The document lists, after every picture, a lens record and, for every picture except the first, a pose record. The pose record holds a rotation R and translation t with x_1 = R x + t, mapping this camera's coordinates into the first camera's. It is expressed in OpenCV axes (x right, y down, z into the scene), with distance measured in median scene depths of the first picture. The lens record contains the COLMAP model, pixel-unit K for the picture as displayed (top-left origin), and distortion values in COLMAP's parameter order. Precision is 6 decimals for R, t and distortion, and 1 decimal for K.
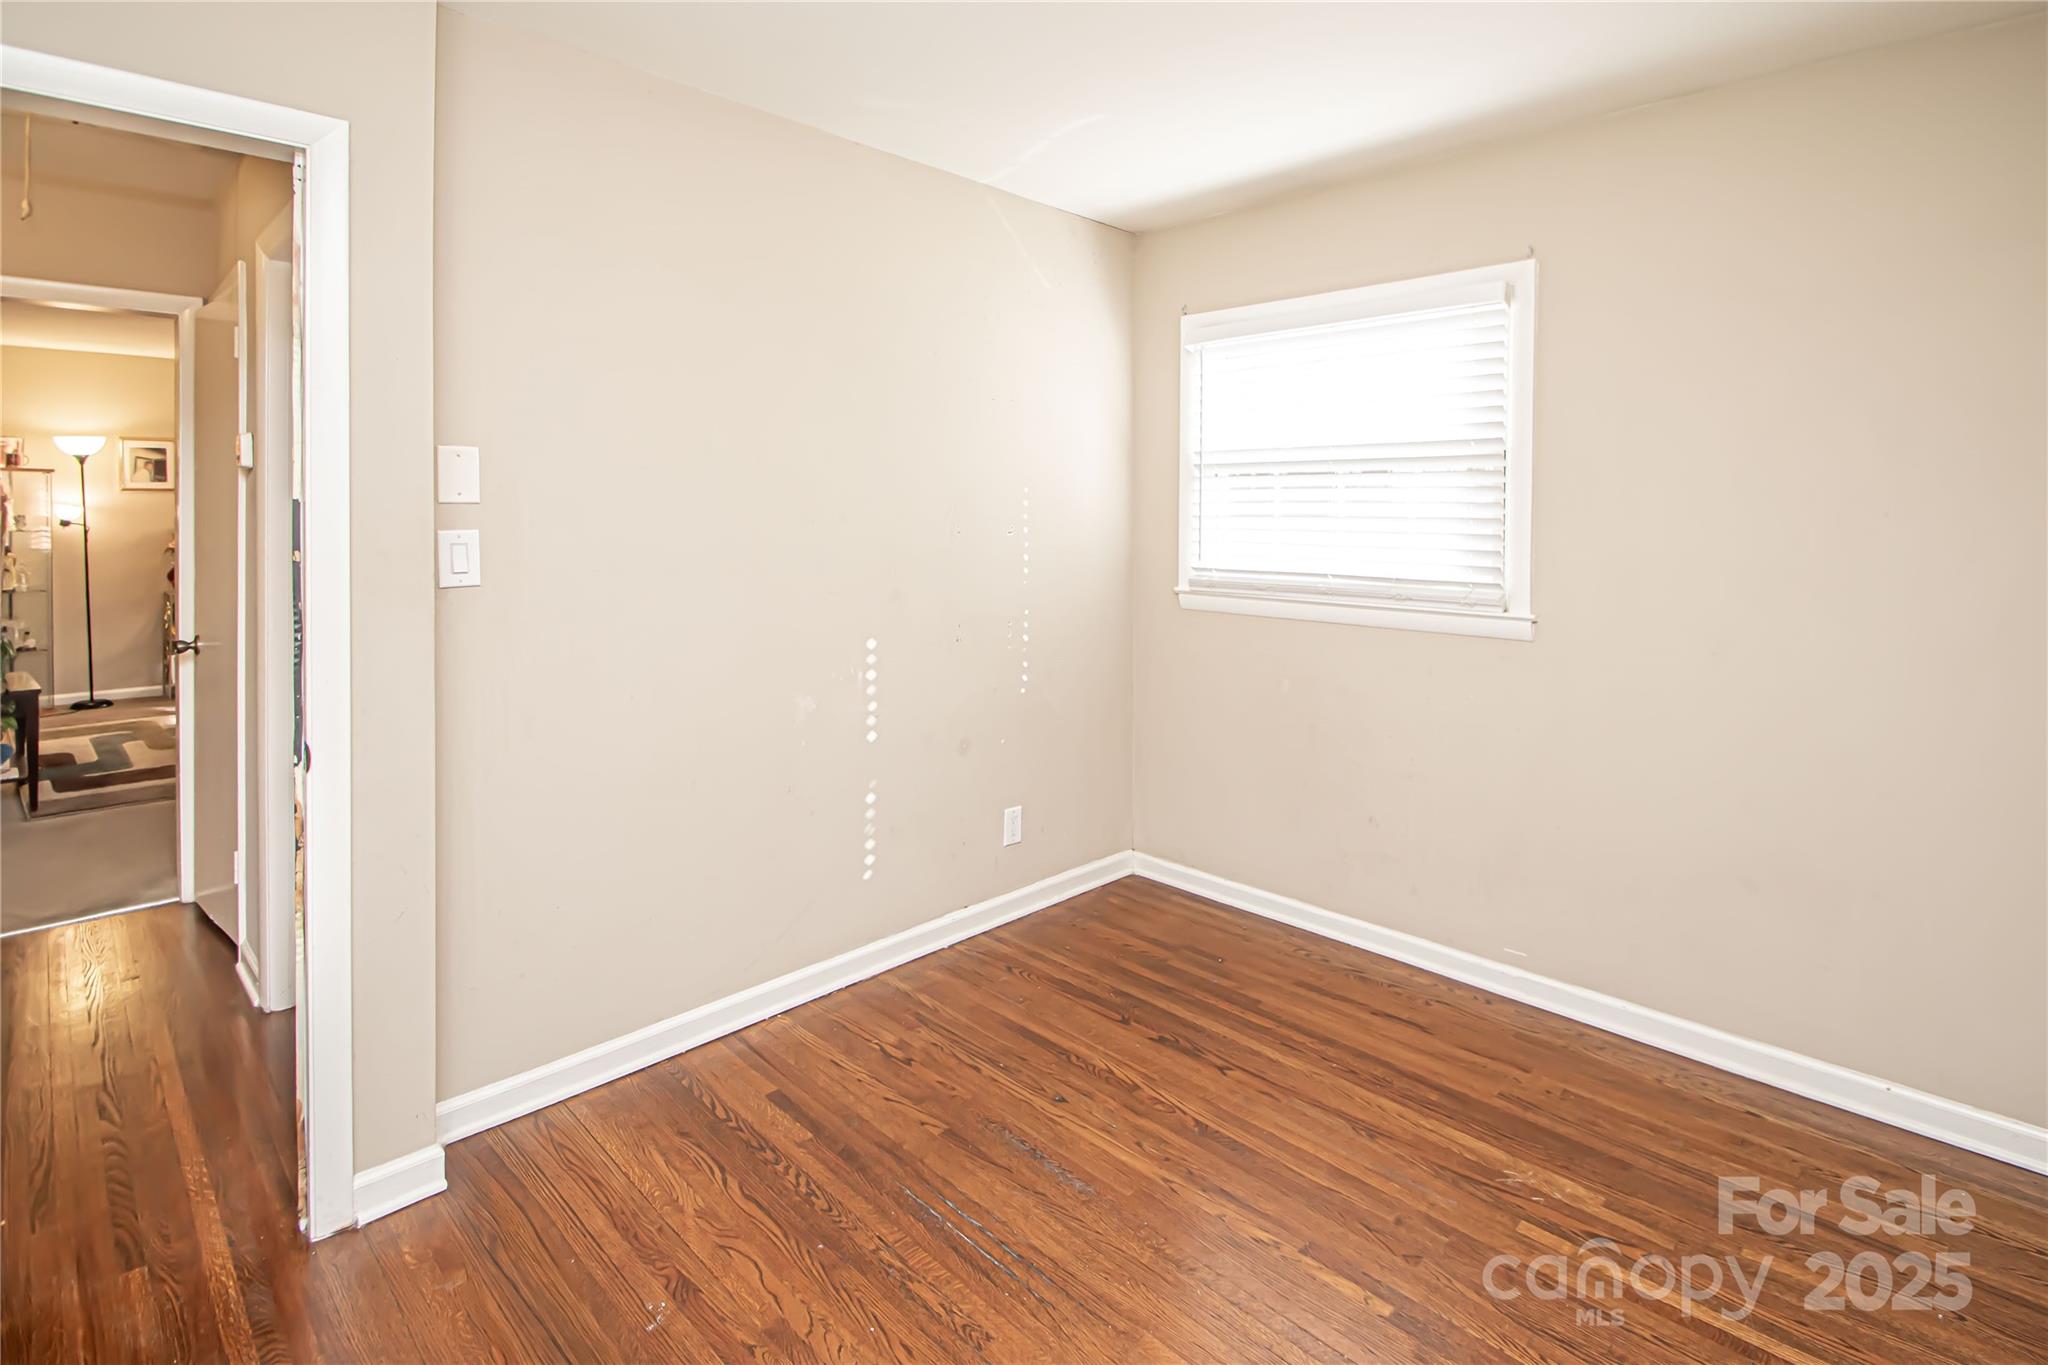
lens RADIAL K [[1016.1, 0, 1030.8], [0, 1016.1, 514.7], [0, 0, 1]] dist [0.001375, -0.000013]
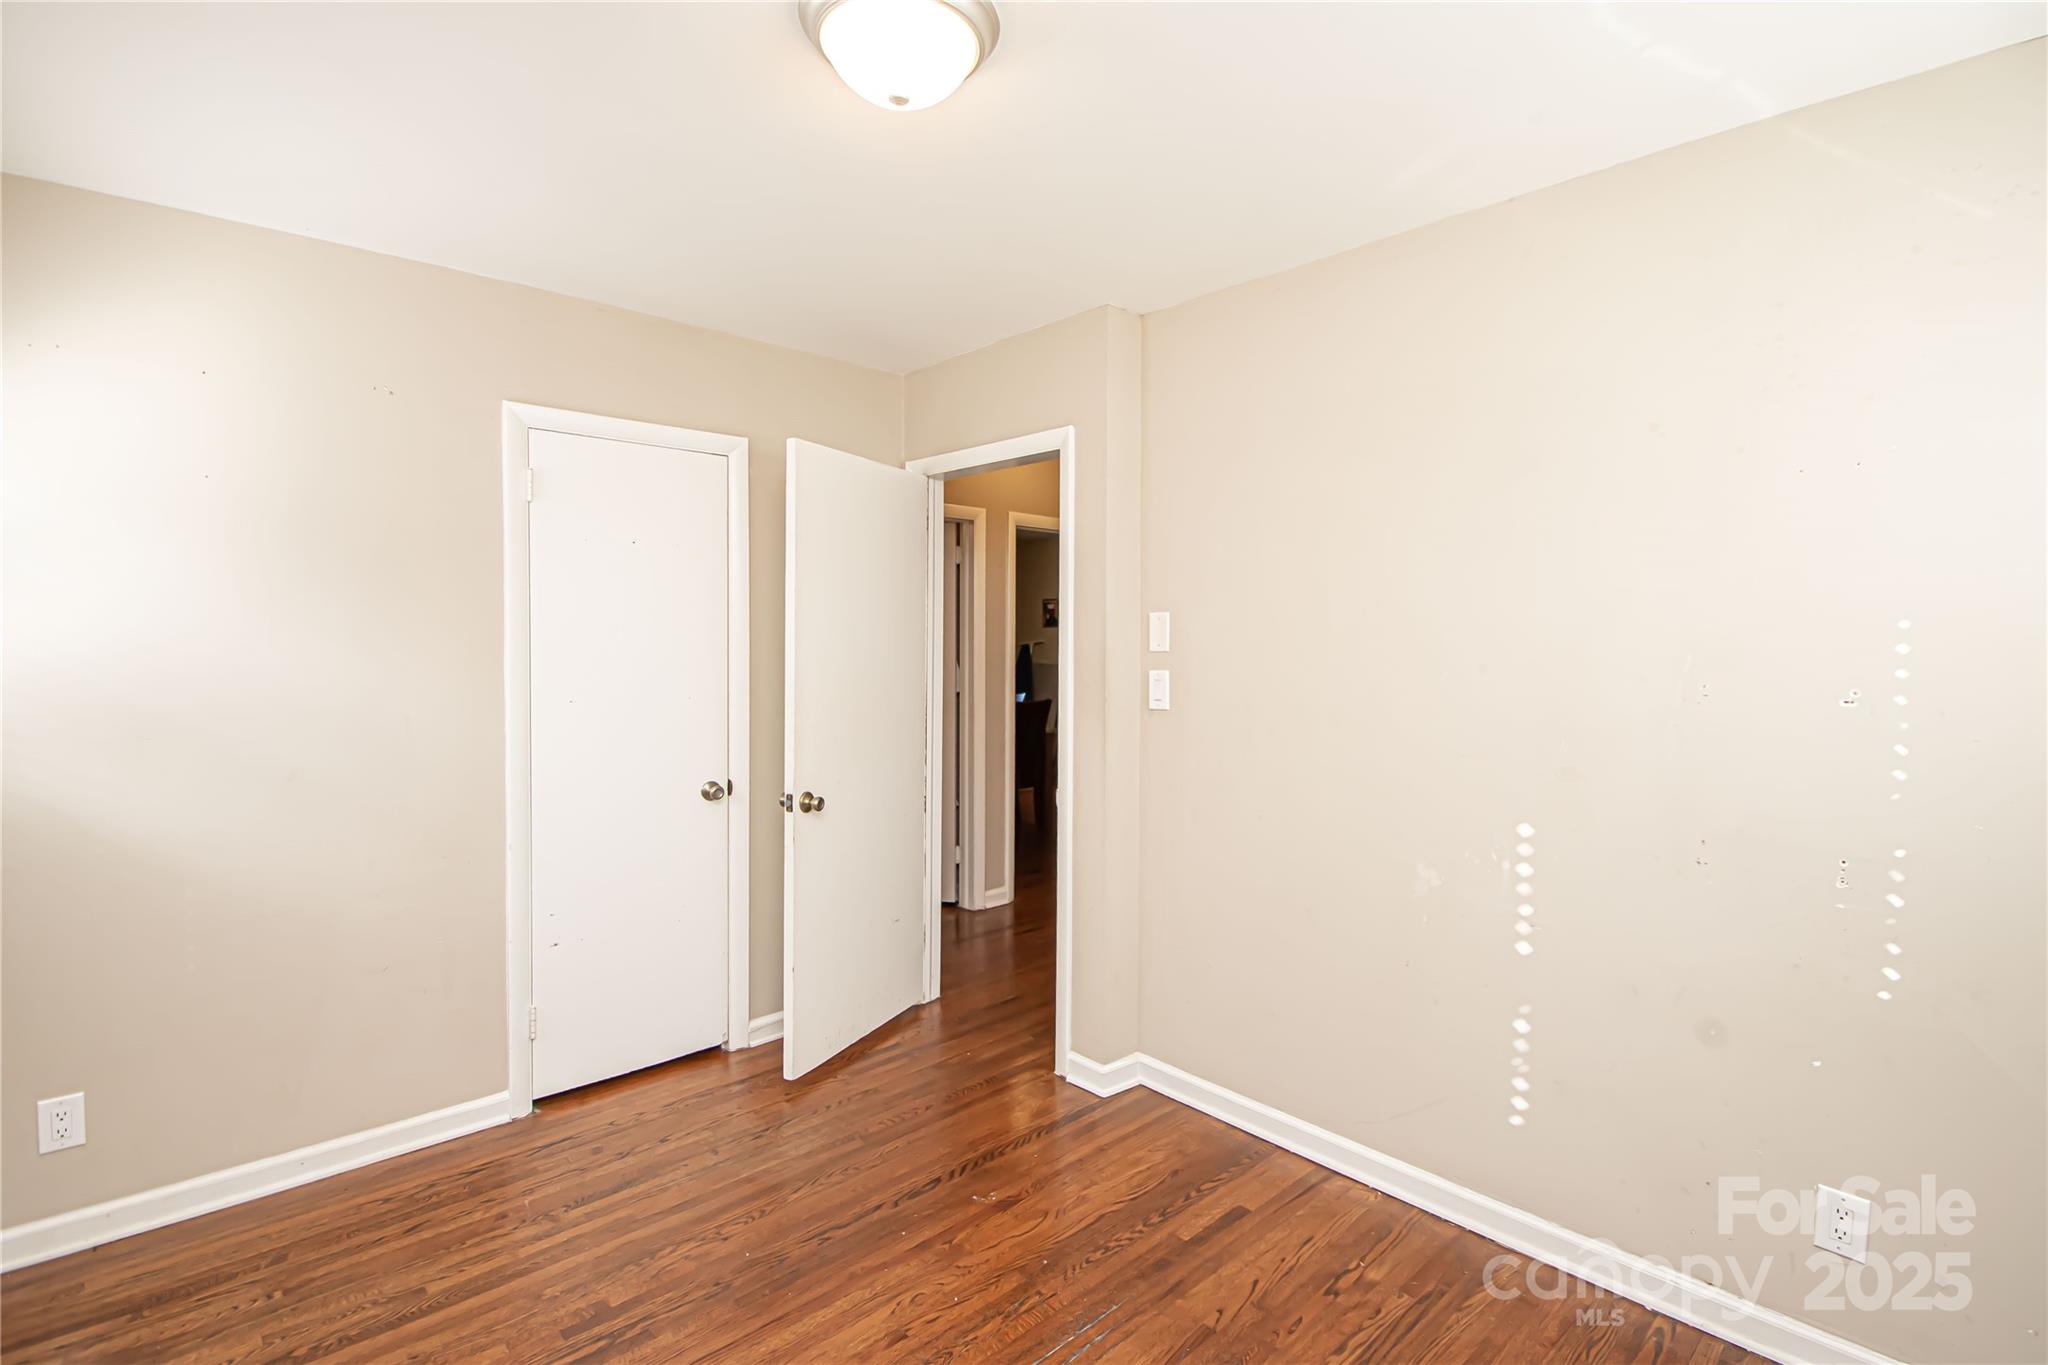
lens RADIAL K [[932.1, 0, 1028.0], [0, 932.1, 662.3], [0, 0, 1]] dist [-0.001130, -0.000321]
pose [[-0.034557, 0.011522, -0.999336, 0.640864], [-0.005805, 0.999914, 0.011729, -0.009118], [0.999386, 0.006206, -0.034487, 0.719731]]
